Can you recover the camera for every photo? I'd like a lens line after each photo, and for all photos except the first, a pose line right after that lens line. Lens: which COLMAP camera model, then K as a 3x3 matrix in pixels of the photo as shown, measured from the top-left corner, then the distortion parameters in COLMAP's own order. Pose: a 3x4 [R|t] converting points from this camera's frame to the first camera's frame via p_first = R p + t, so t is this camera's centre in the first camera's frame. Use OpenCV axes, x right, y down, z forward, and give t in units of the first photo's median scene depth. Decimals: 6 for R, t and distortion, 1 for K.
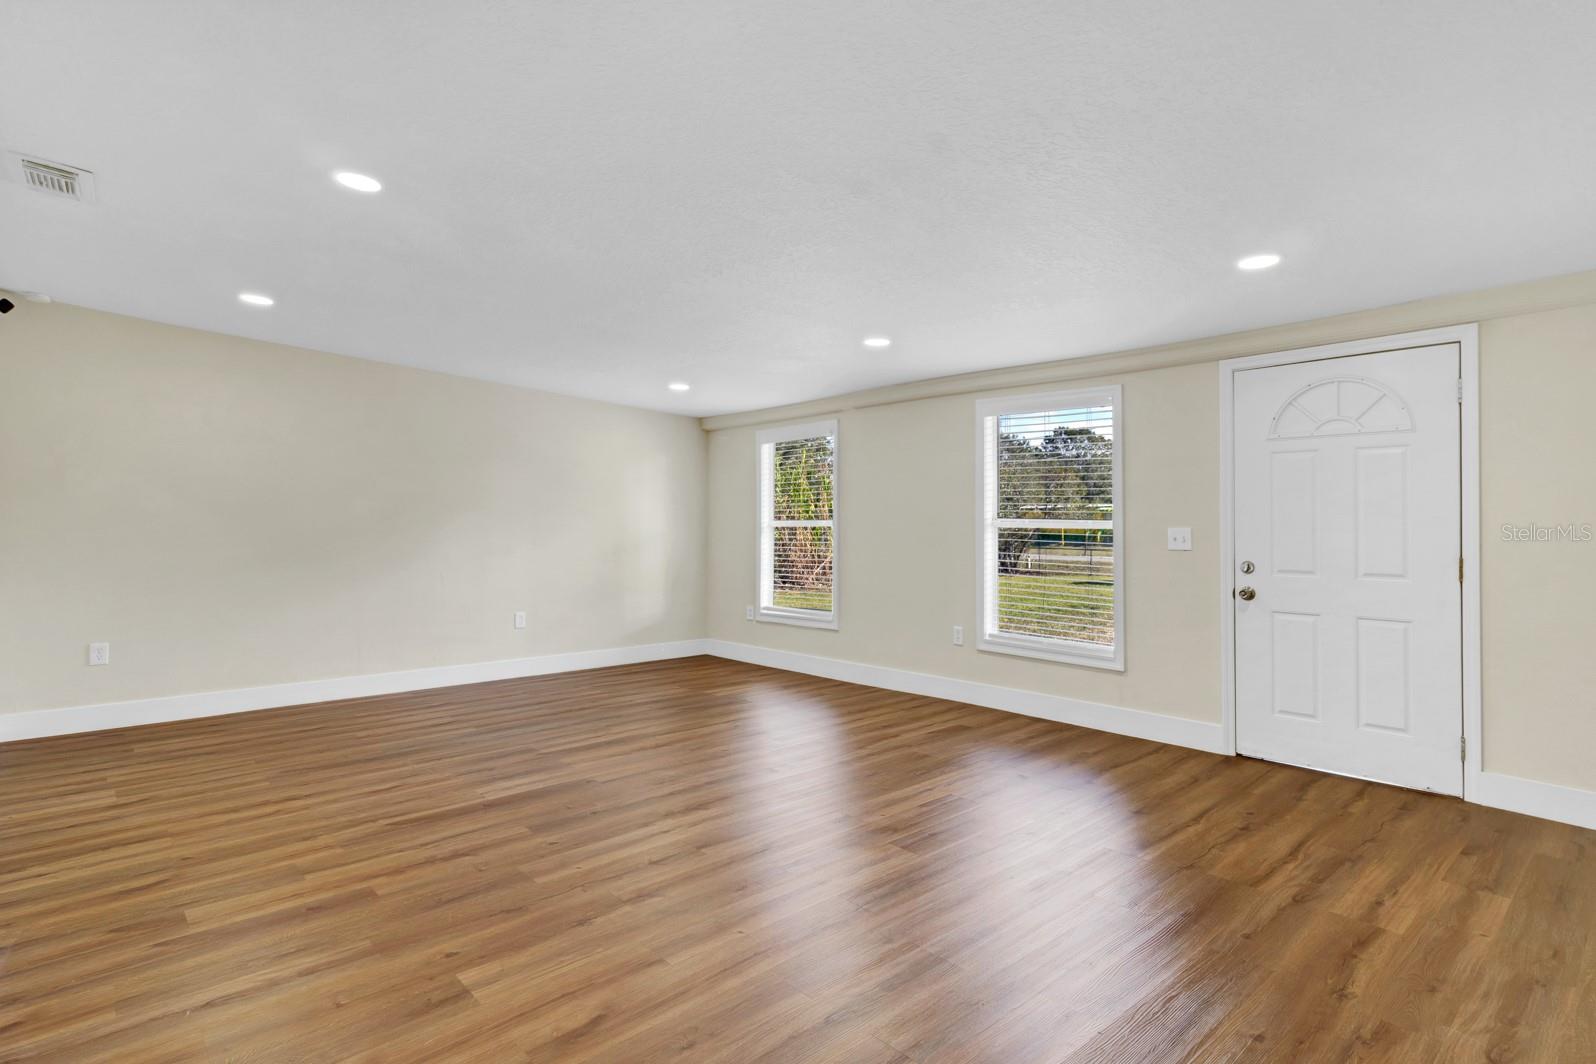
lens RADIAL K [[785.4, 0, 797.1], [0, 785.4, 524.5], [0, 0, 1]] dist [-0.002356, 0.001037]
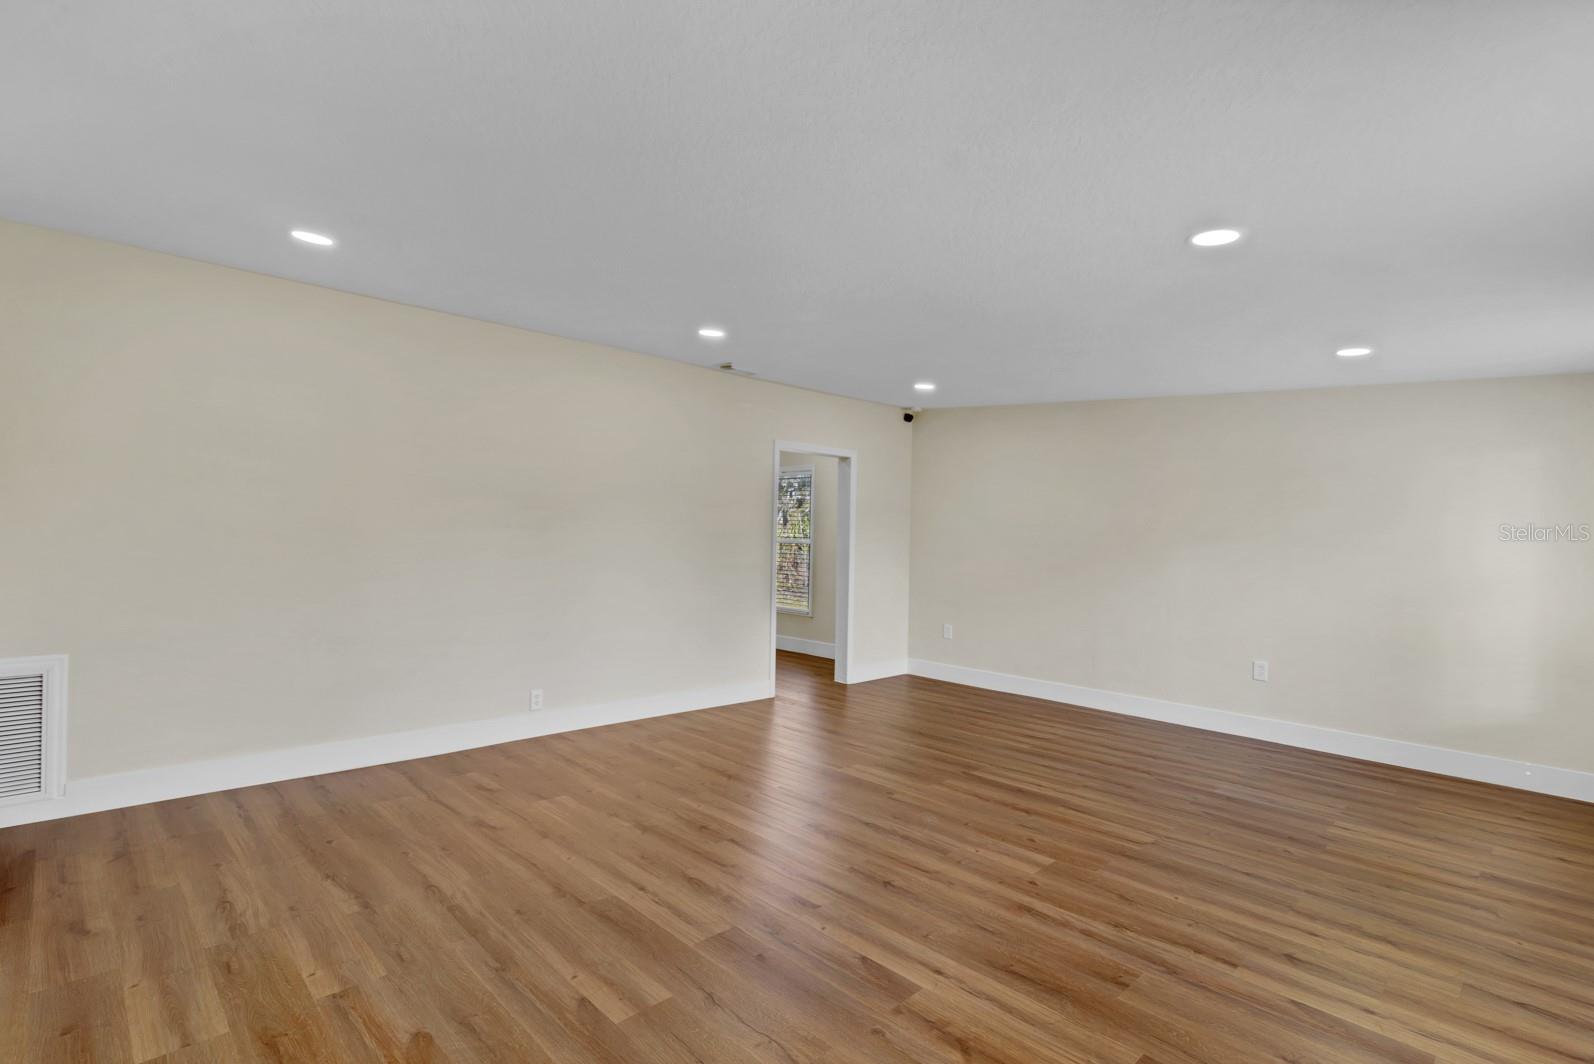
lens RADIAL K [[784.4, 0, 796.3], [0, 784.4, 534.6], [0, 0, 1]] dist [-0.002356, 0.001037]
pose [[0.029805, -0.007276, -0.999529, 0.689468], [-0.023686, 0.999688, -0.007983, -0.002829], [0.999275, 0.023913, 0.029623, 0.748262]]
